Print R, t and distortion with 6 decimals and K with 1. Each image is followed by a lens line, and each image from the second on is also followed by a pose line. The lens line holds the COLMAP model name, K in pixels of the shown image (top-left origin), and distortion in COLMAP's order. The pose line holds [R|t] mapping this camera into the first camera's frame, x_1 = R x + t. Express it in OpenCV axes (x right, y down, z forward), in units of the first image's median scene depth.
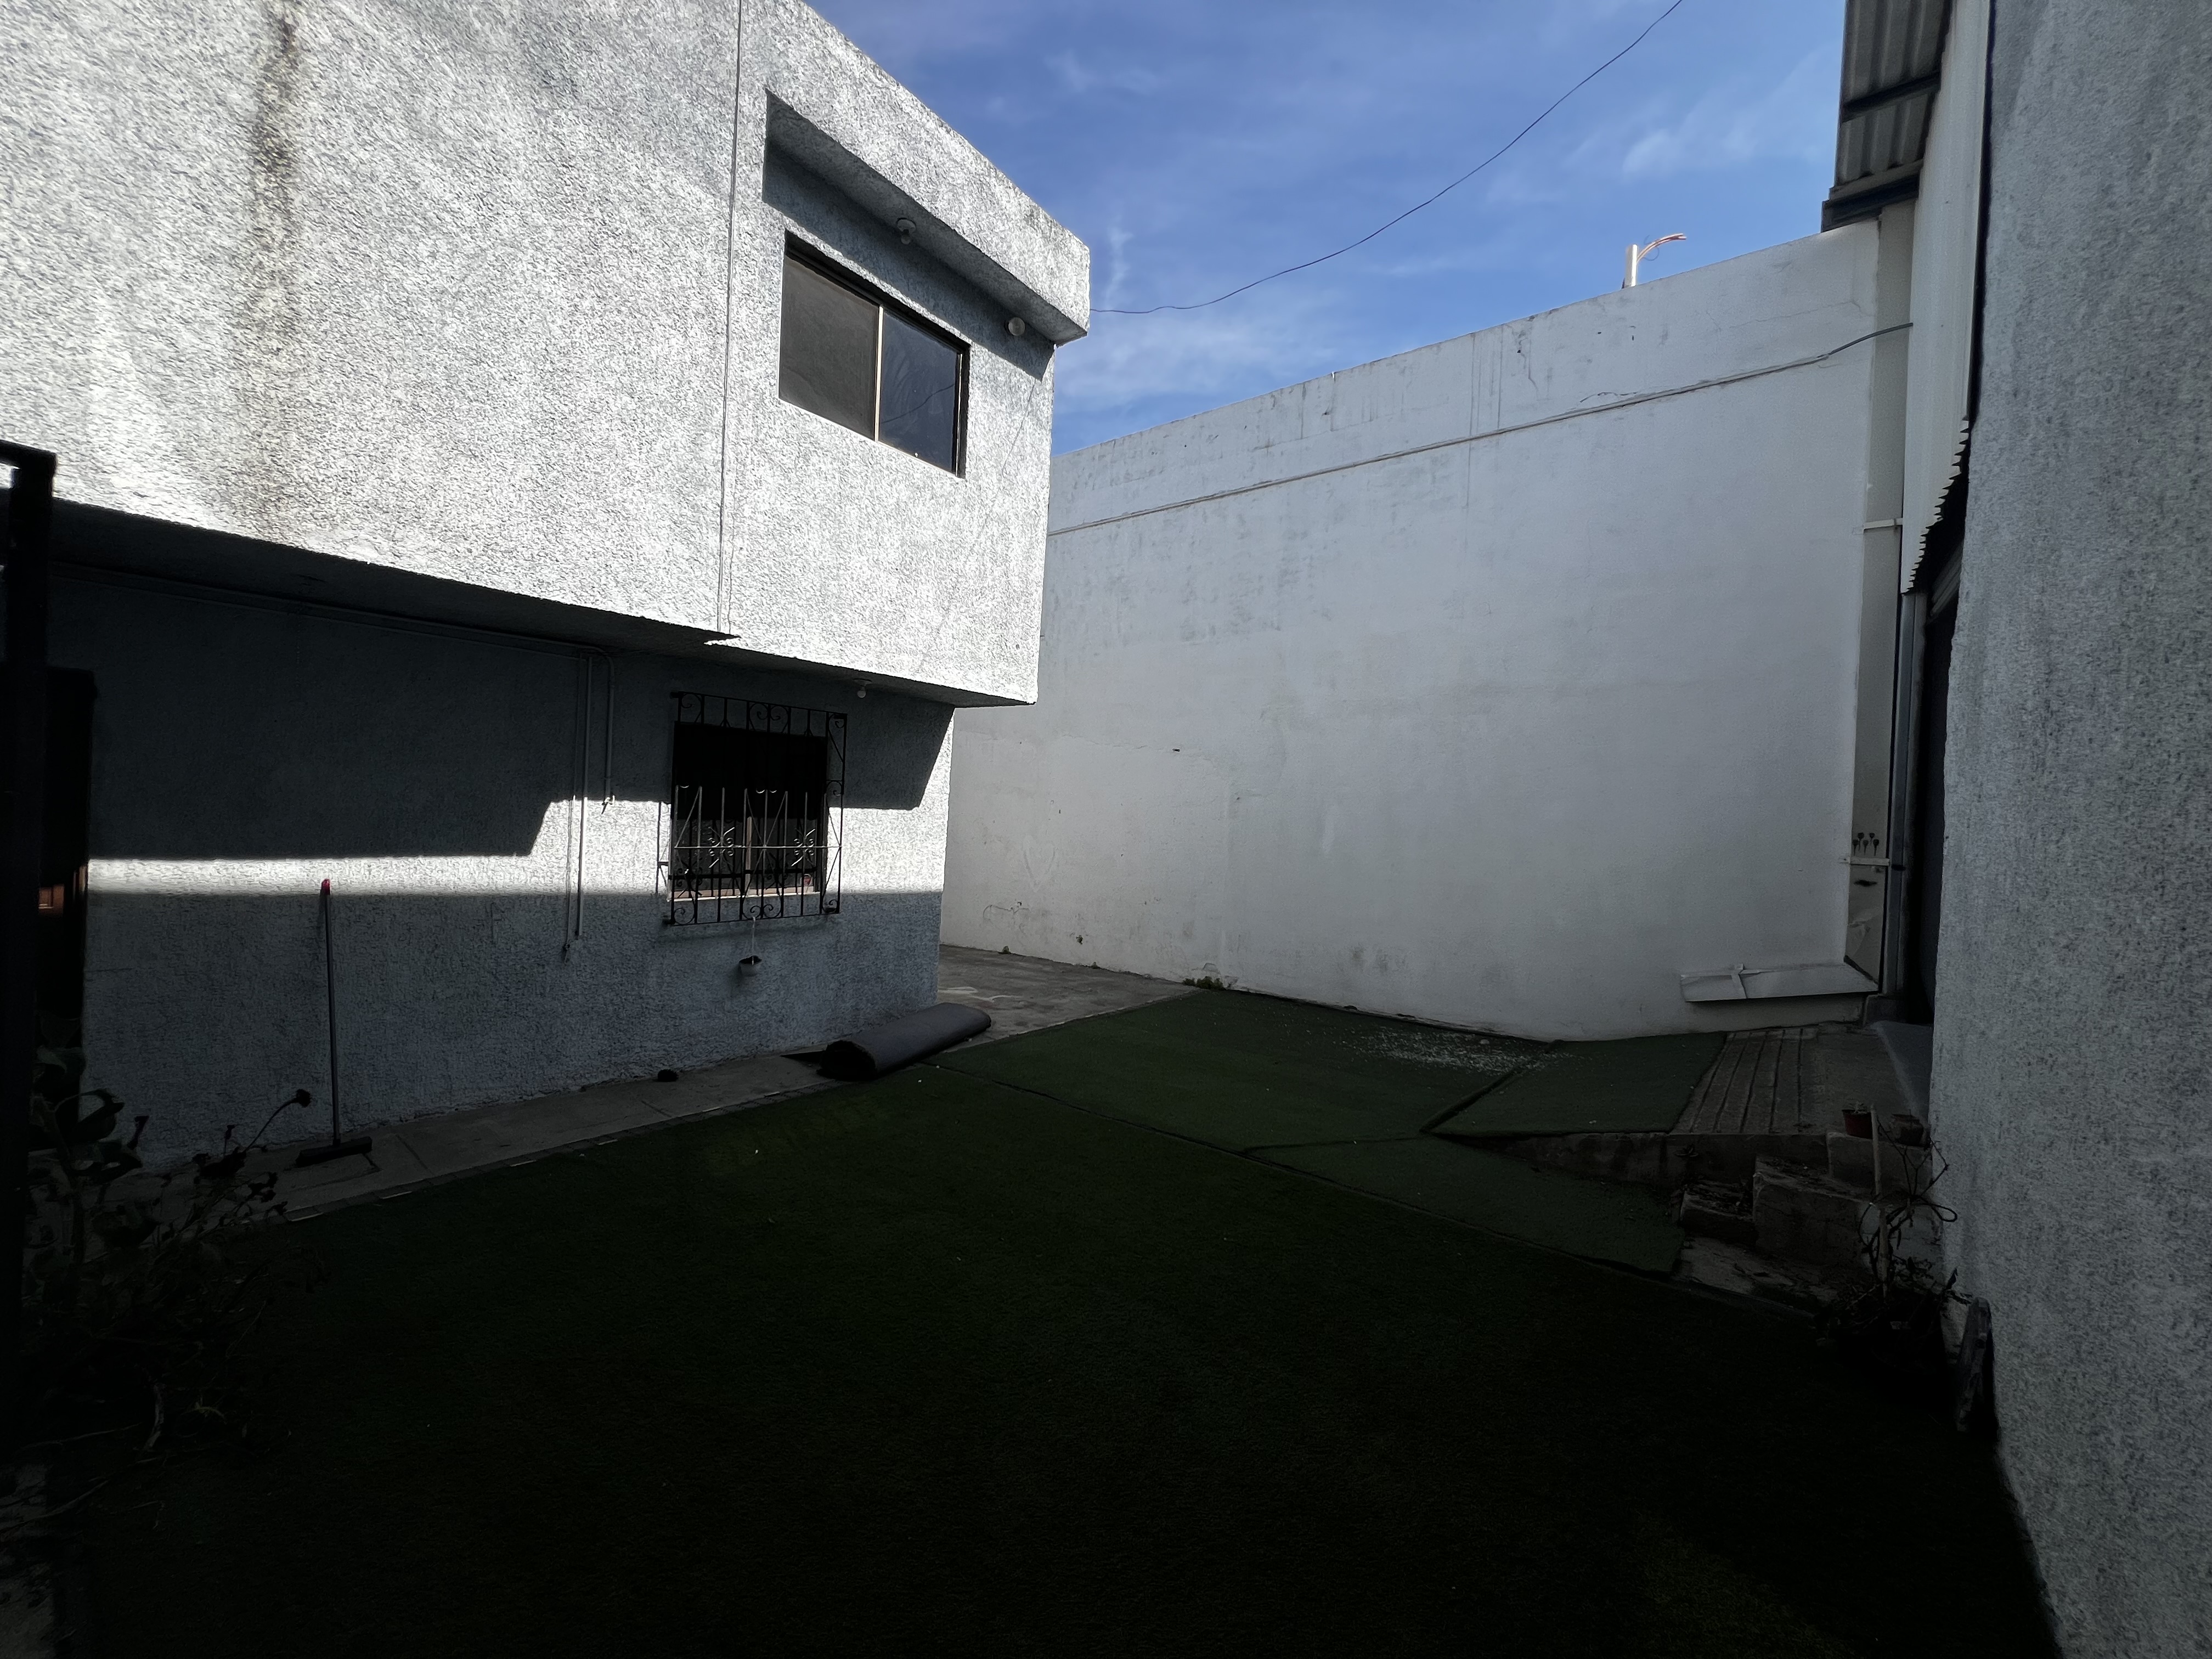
lens RADIAL K [[884.7, 0, 1101.9], [0, 884.7, 823.5], [0, 0, 1]] dist [-0.001126, -0.000041]
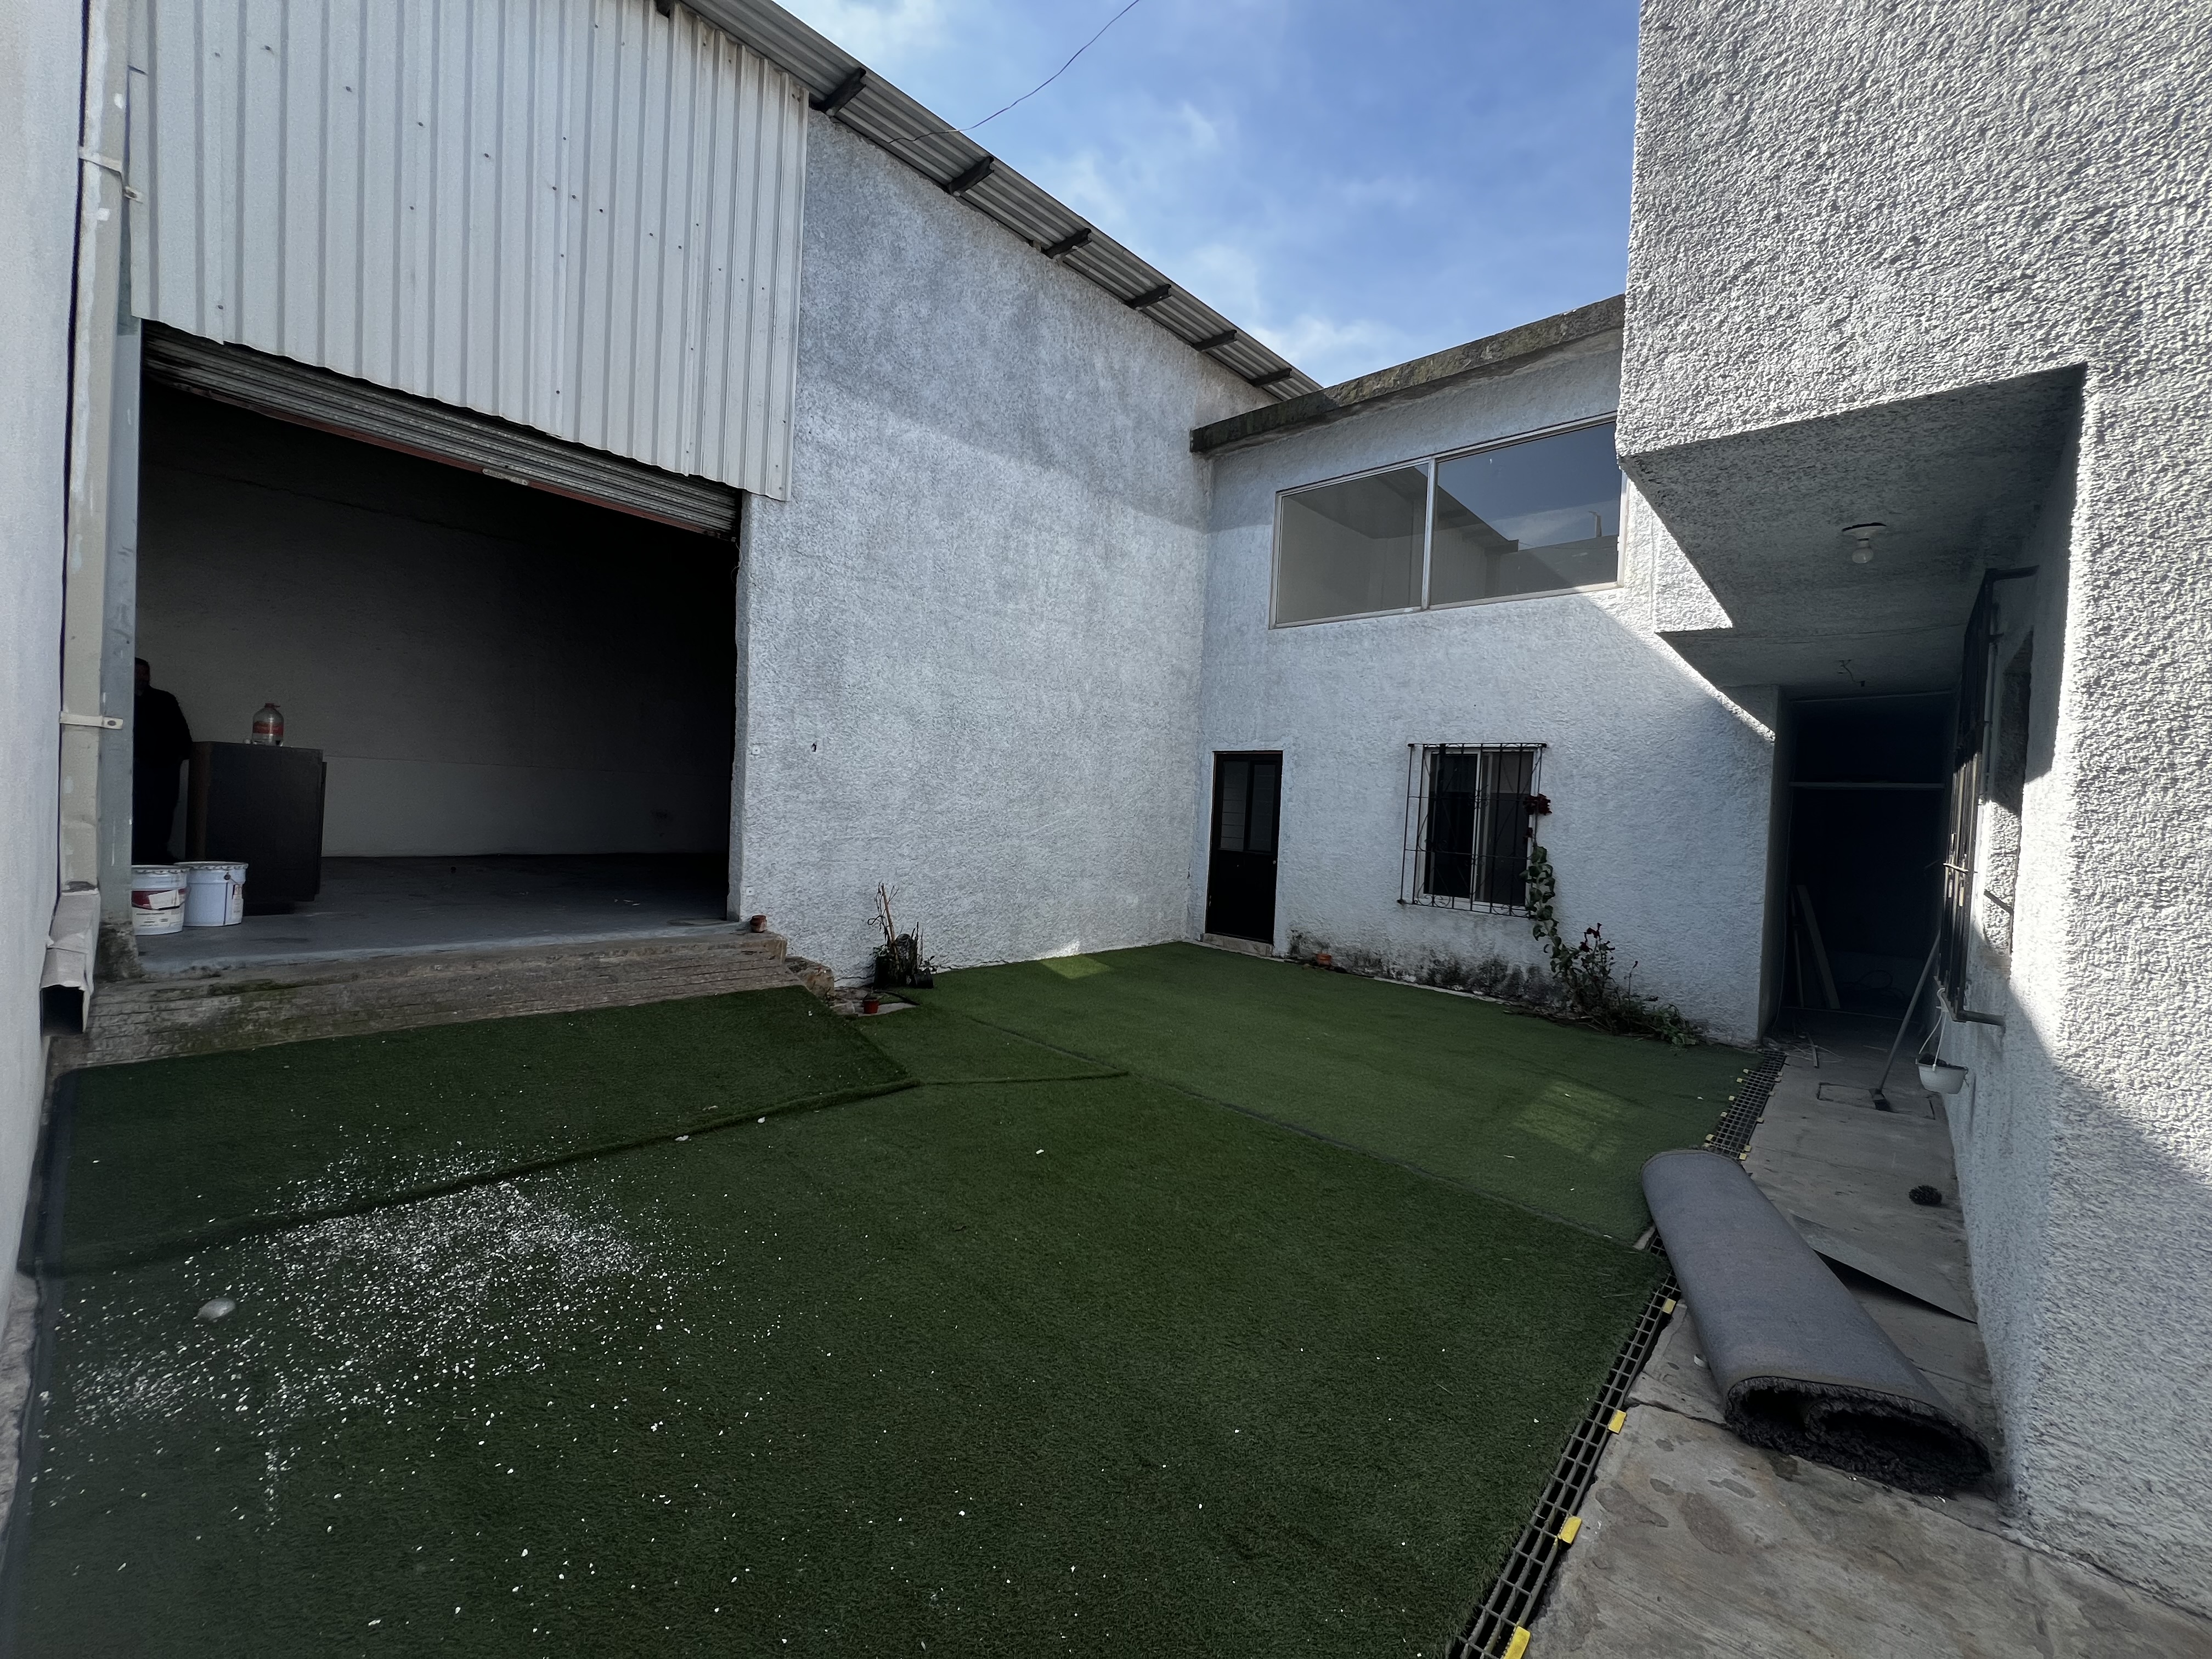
lens RADIAL K [[884.7, 0, 1099.2], [0, 884.7, 822.7], [0, 0, 1]] dist [-0.001126, -0.000041]
pose [[-0.993143, -0.093097, 0.070709, 0.127170], [-0.090795, 0.995251, 0.035108, 0.030552], [-0.073641, 0.028447, -0.996879, 1.737243]]
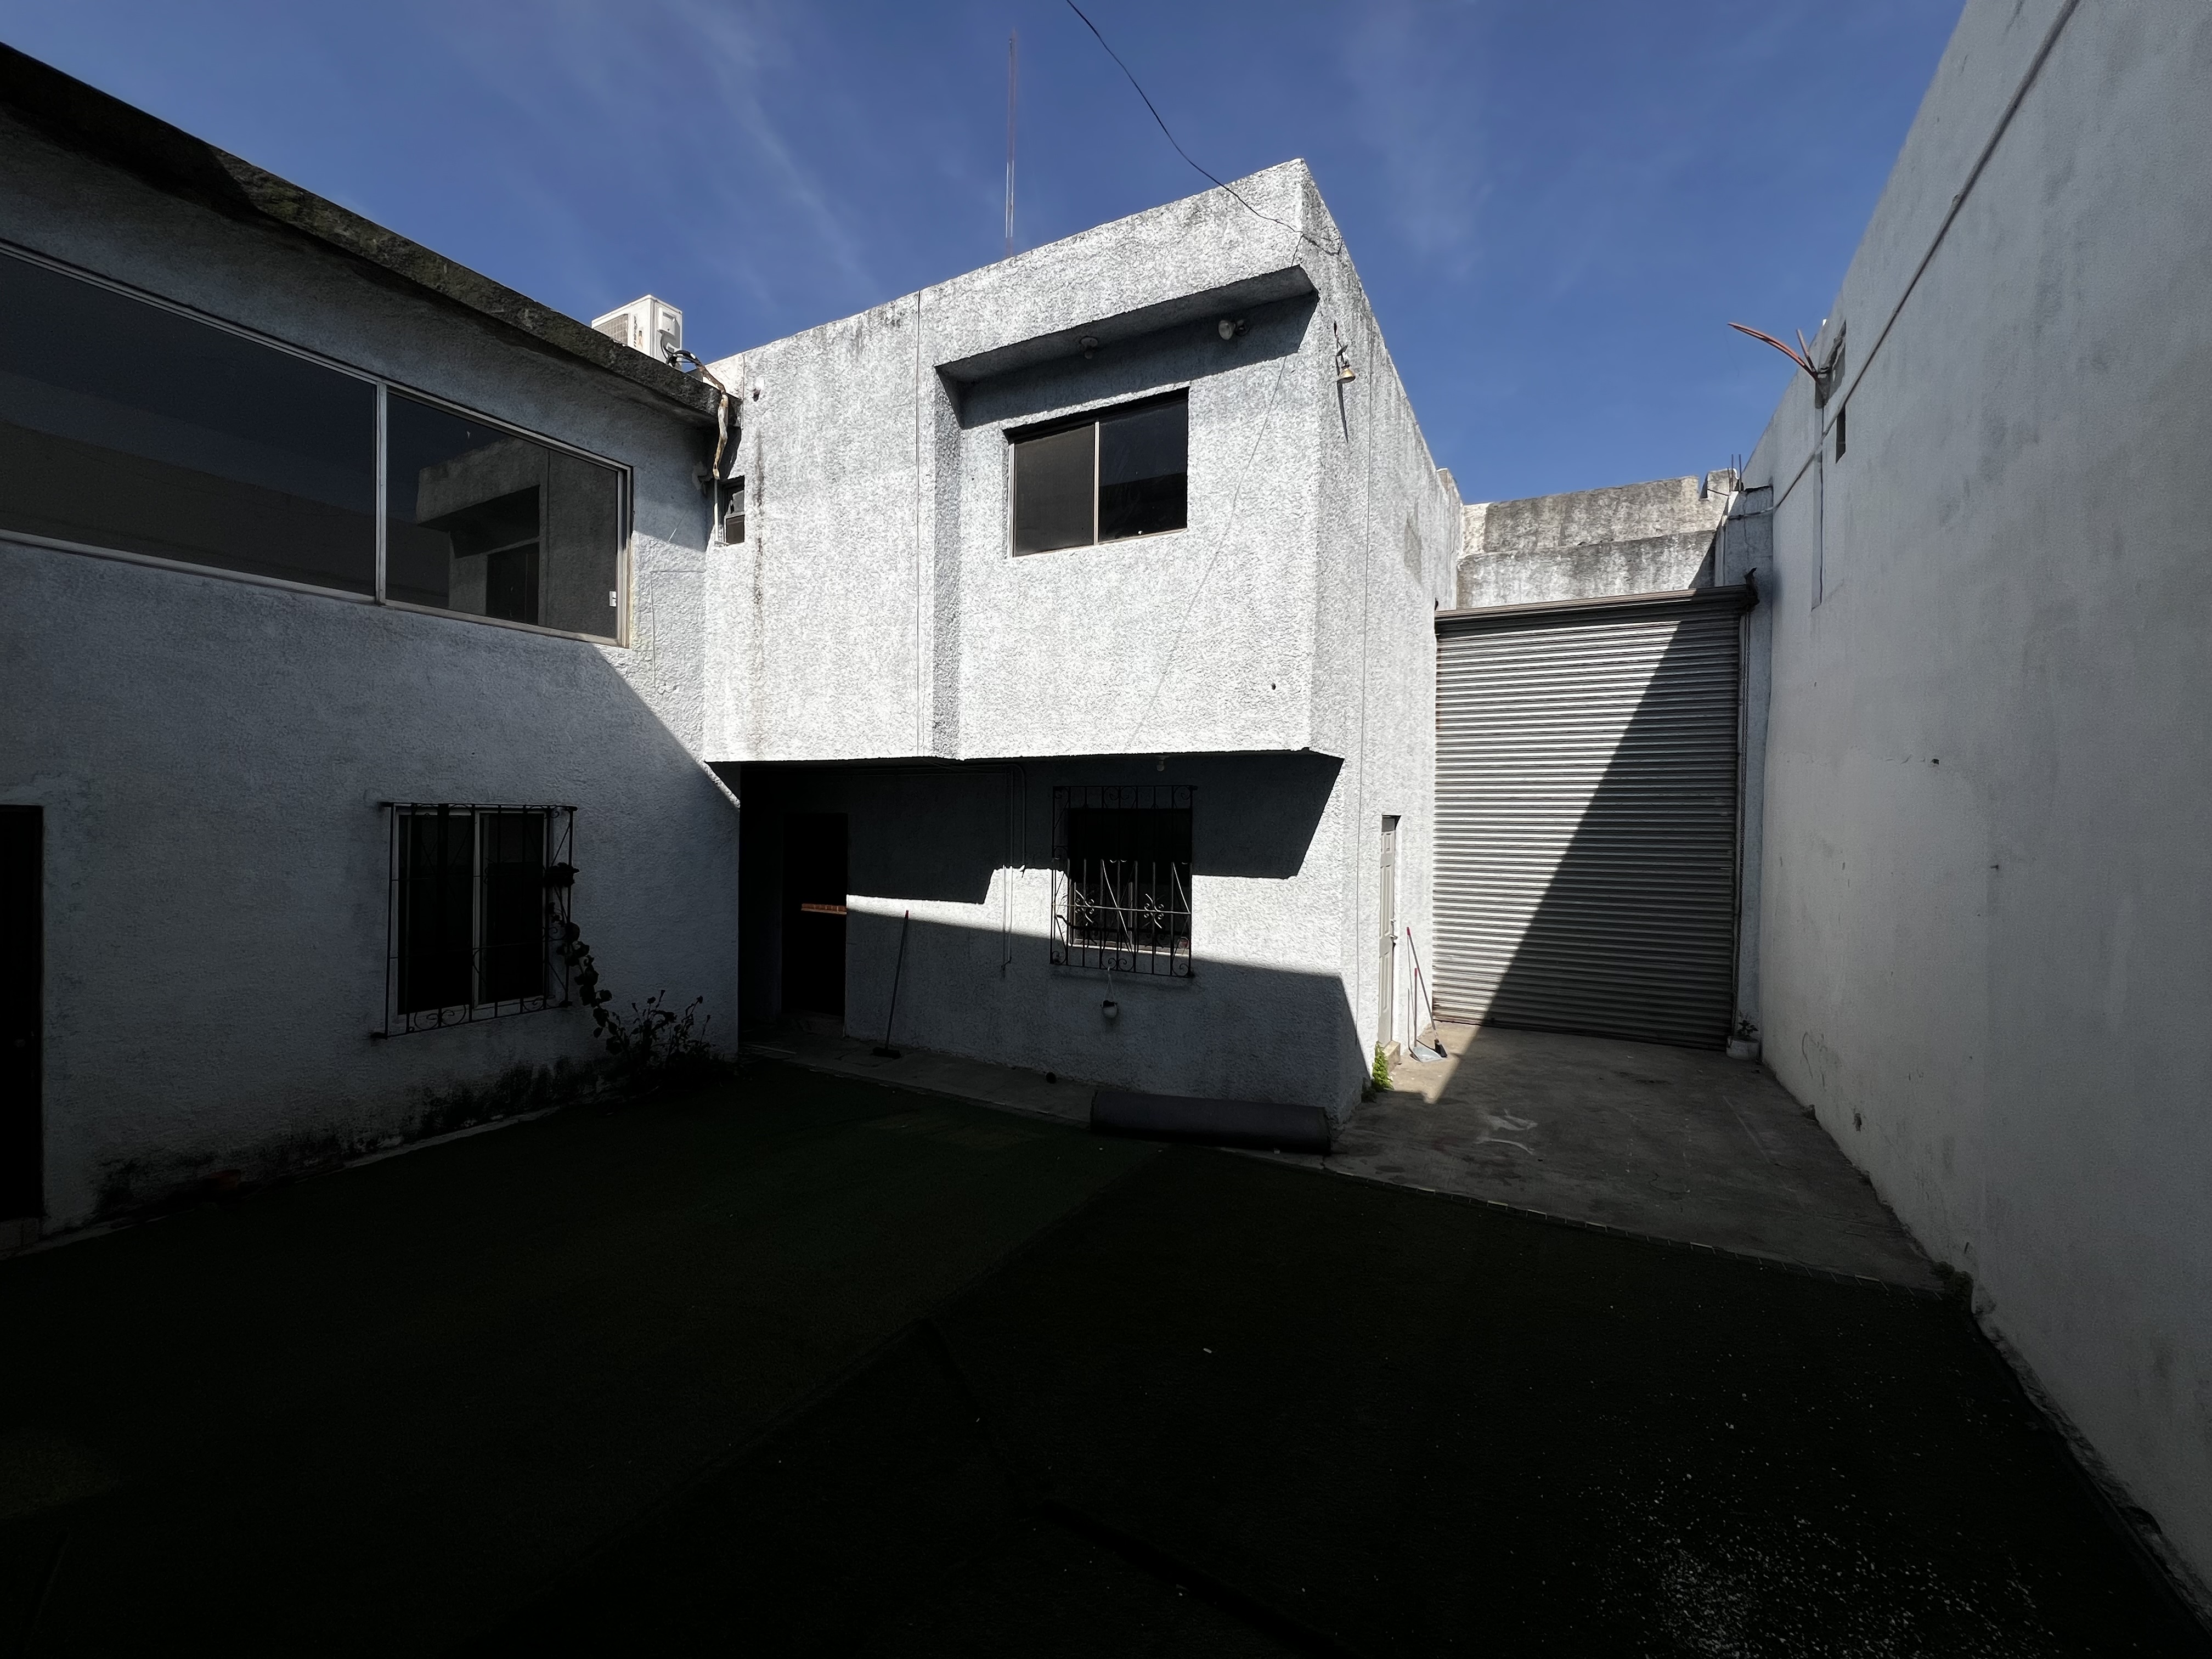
lens RADIAL K [[886.6, 0, 1103.6], [0, 886.6, 823.0], [0, 0, 1]] dist [-0.002381, 0.000559]
pose [[0.159215, -0.034773, -0.986631, 0.844332], [-0.014520, 0.999189, -0.037559, -0.046271], [0.987137, 0.020306, 0.158581, 0.867422]]
